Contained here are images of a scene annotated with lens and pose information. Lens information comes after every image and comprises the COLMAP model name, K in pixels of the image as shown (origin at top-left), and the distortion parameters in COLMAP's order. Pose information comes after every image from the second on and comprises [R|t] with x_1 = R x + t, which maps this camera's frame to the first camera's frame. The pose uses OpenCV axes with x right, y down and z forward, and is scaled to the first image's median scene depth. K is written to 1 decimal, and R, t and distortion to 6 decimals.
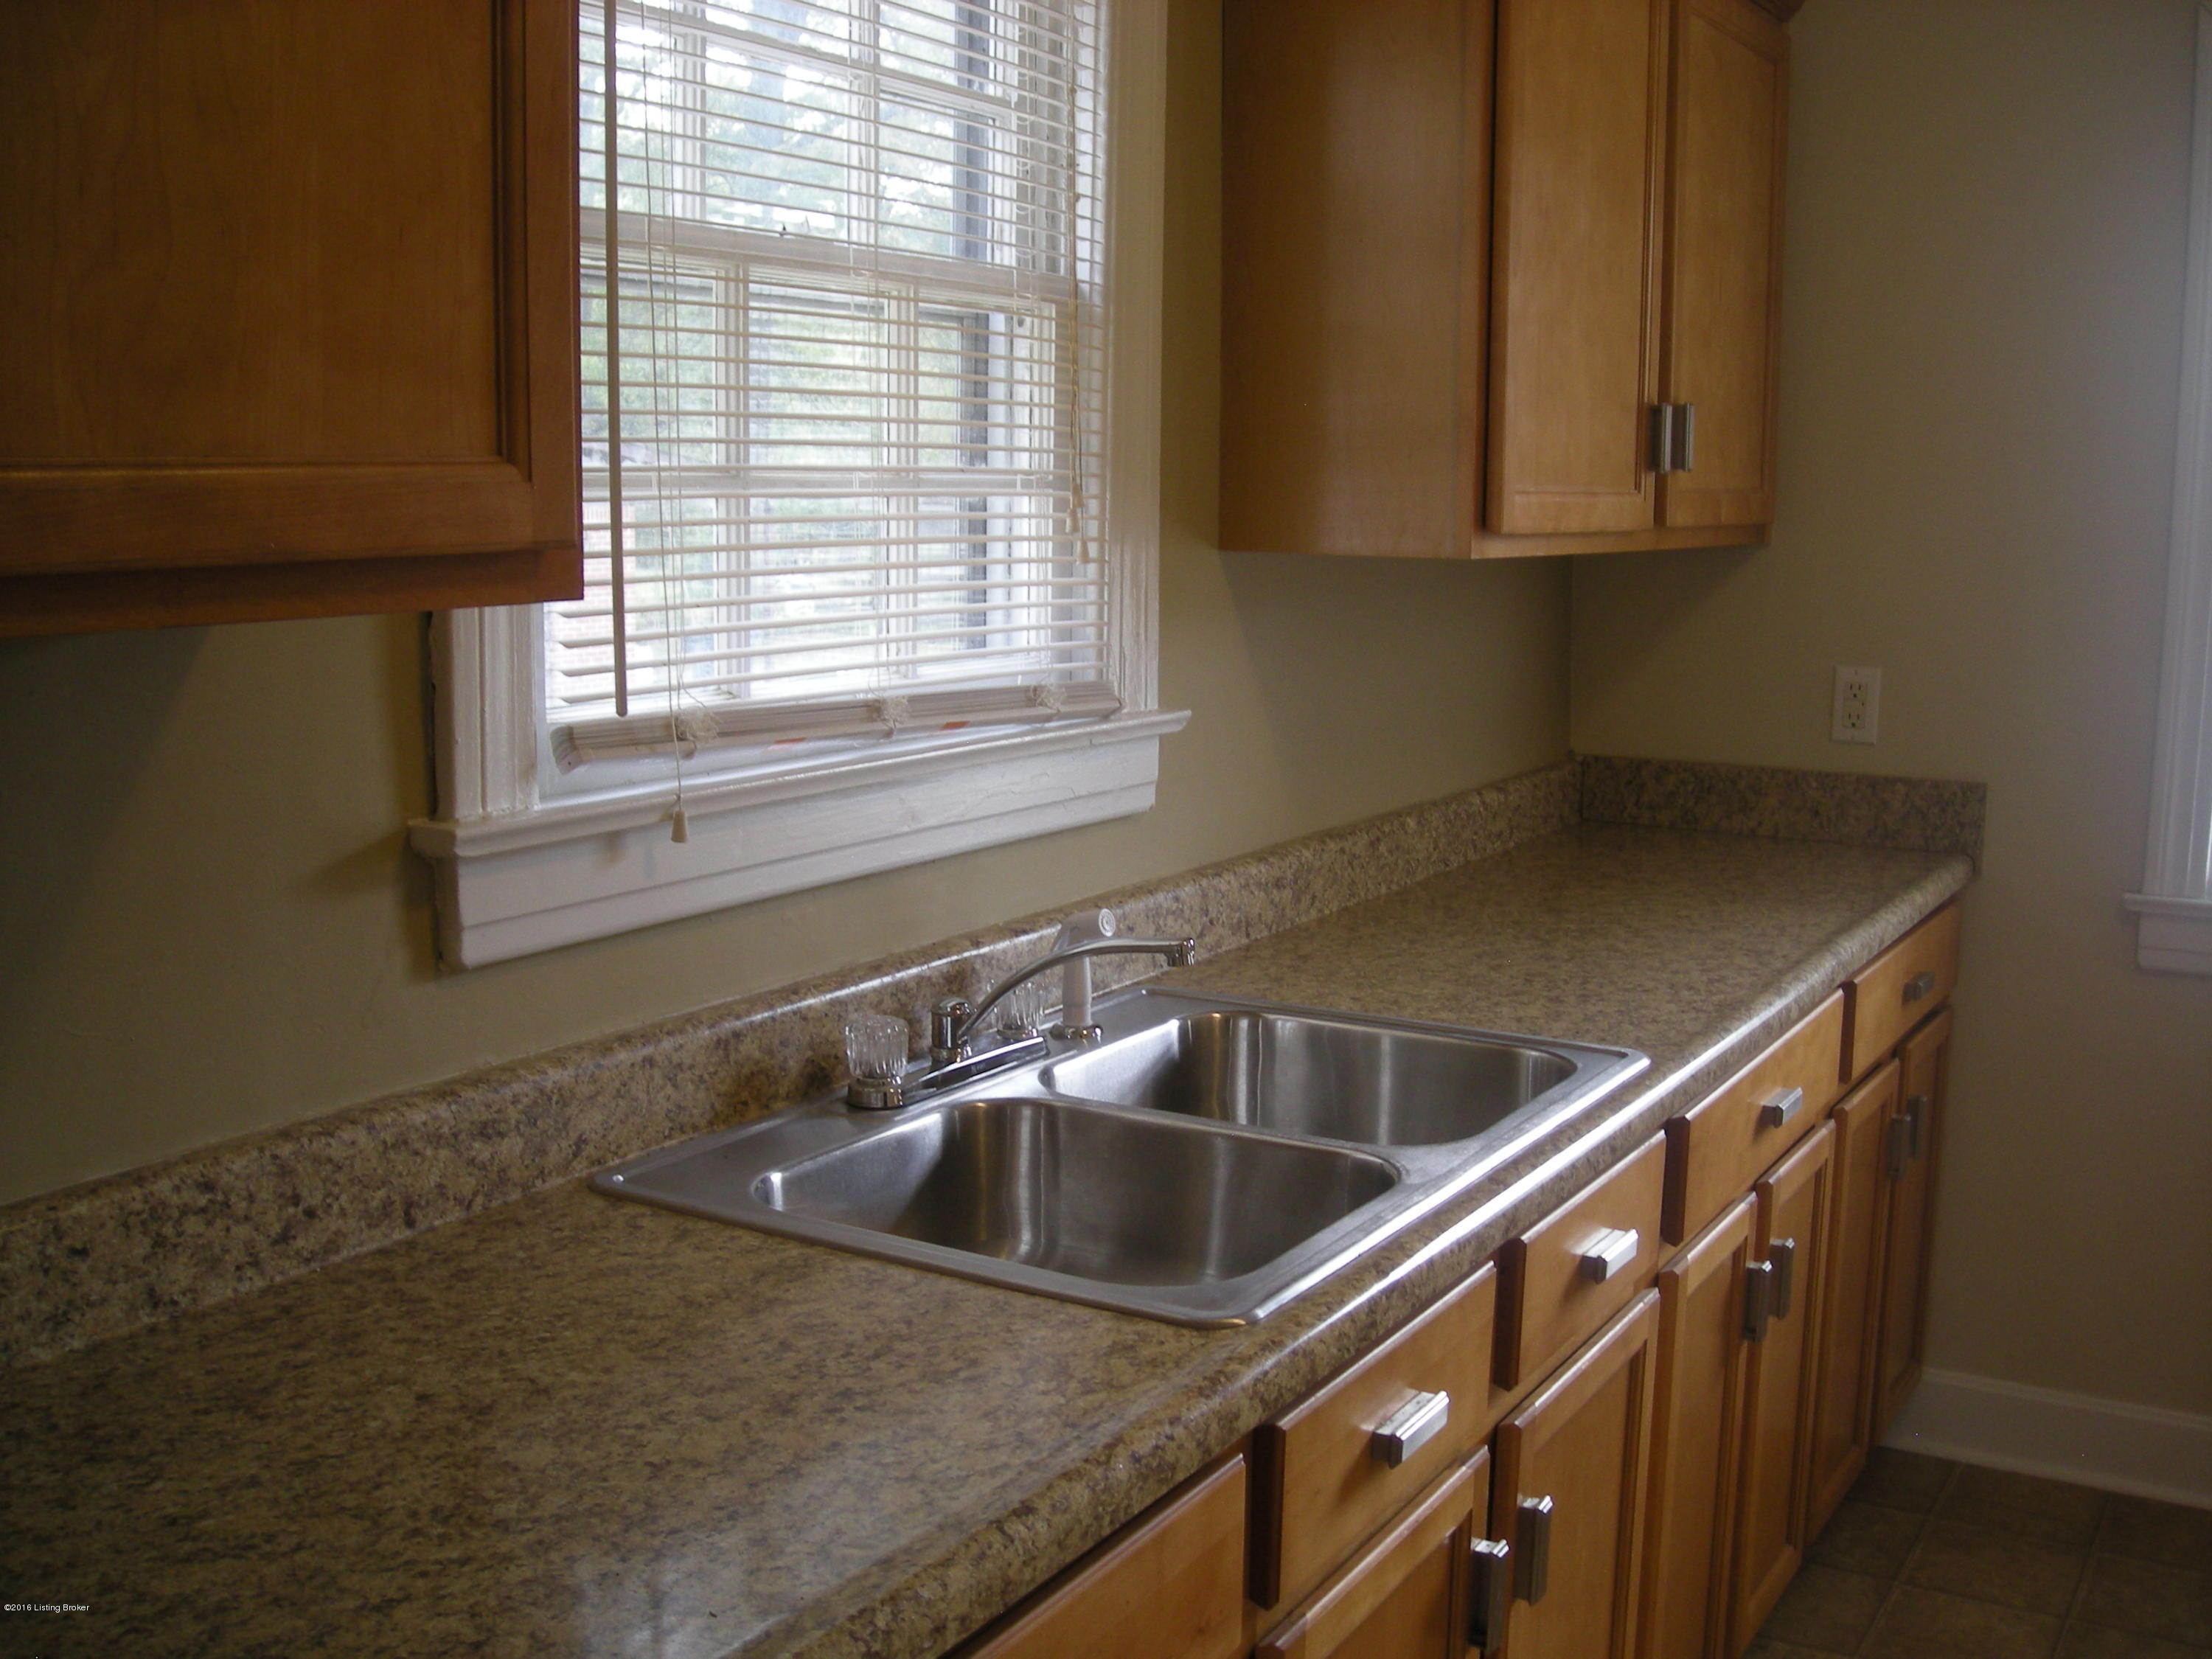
lens RADIAL K [[2286.3, 0, 1105.5], [0, 2286.3, 831.4], [0, 0, 1]] dist [-0.146251, 0.000000]
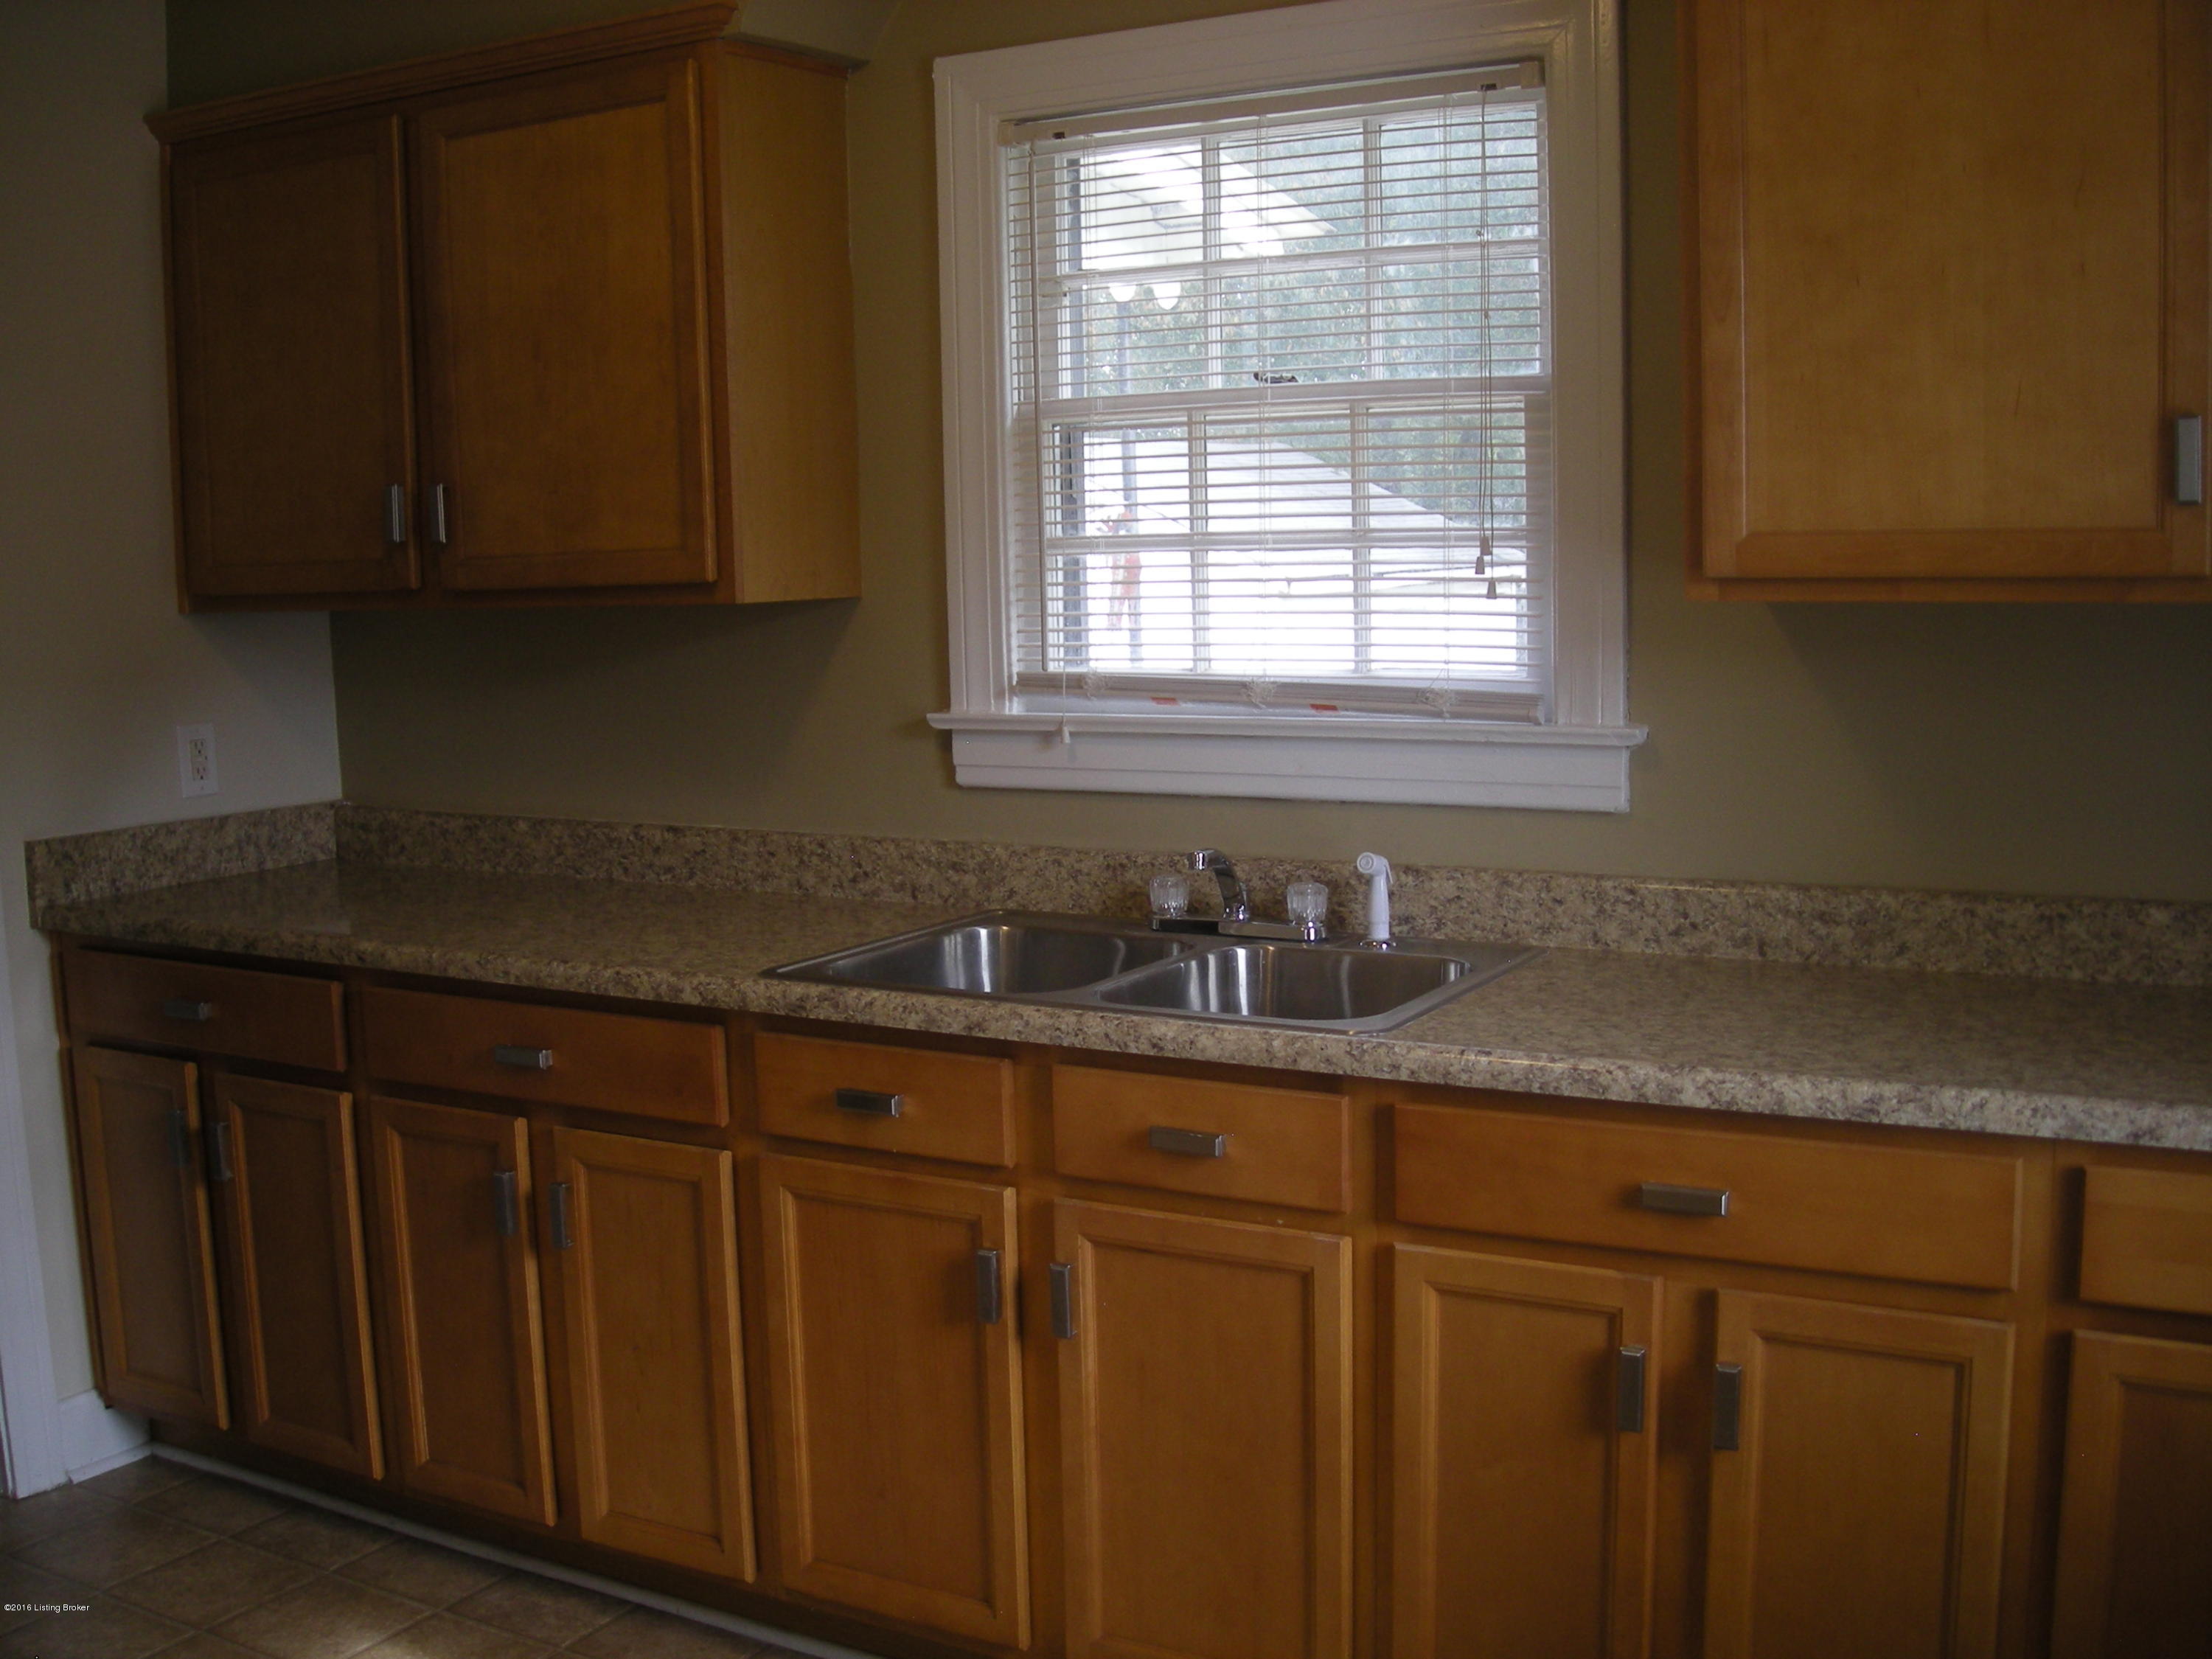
lens RADIAL K [[2286.3, 0, 1106.7], [0, 2286.3, 831.1], [0, 0, 1]] dist [-0.146251, 0.000000]
pose [[0.034540, 0.114875, -0.992779, 1.493472], [-0.124254, 0.986158, 0.109786, -0.052745], [0.991649, 0.119565, 0.048336, 0.417529]]
